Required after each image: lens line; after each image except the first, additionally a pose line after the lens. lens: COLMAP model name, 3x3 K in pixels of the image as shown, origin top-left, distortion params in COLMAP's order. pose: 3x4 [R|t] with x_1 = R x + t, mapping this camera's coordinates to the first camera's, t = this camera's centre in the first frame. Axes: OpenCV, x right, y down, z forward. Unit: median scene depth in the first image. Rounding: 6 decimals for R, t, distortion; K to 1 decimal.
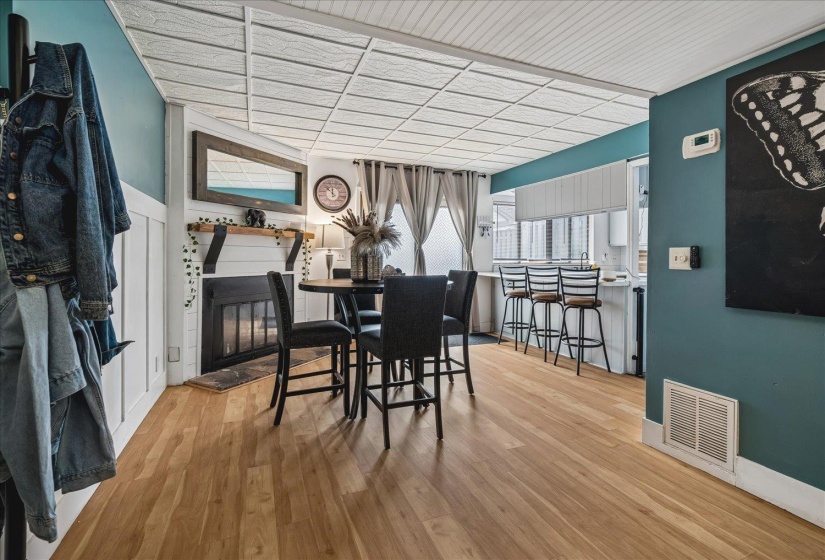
lens RADIAL K [[395.6, 0, 428.0], [0, 395.6, 261.1], [0, 0, 1]] dist [-0.003607, 0.000248]
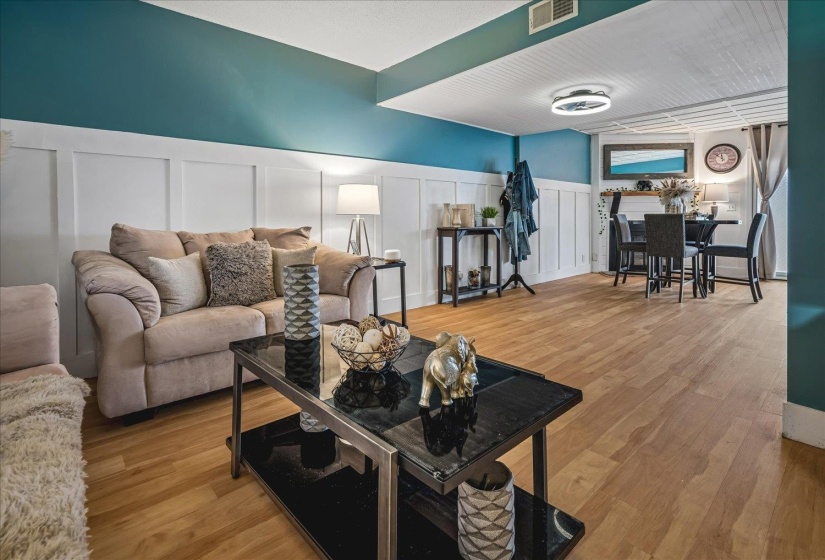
lens RADIAL K [[395.6, 0, 411.1], [0, 395.6, 222.1], [0, 0, 1]] dist [-0.003607, 0.000248]
pose [[0.294323, 0.004221, -0.955697, 0.800954], [-0.004529, 0.999985, 0.003022, 0.041728], [0.955695, 0.003439, 0.294338, -0.393086]]
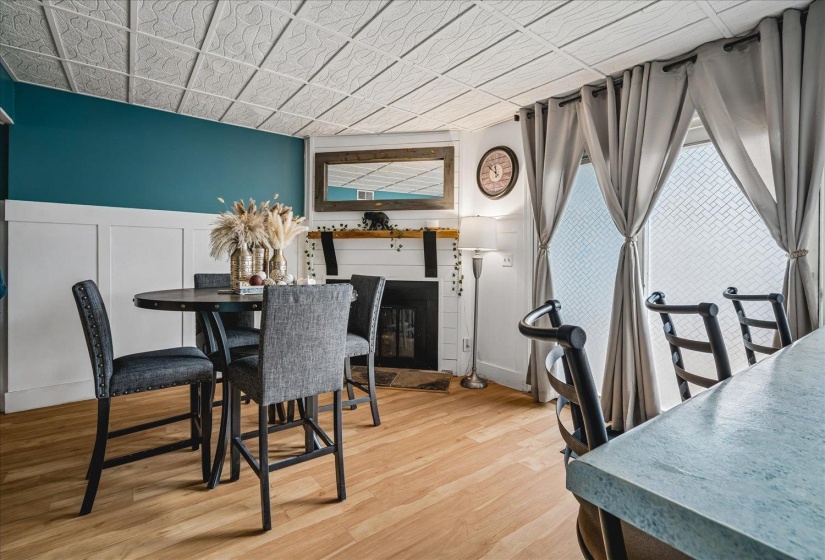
lens RADIAL K [[395.6, 0, 412.9], [0, 395.6, 257.2], [0, 0, 1]] dist [-0.003607, 0.000248]
pose [[0.225325, -0.009026, -0.974242, 0.498972], [-0.012443, 0.999849, -0.012141, -0.007273], [0.974204, 0.014859, 0.225178, 0.812913]]
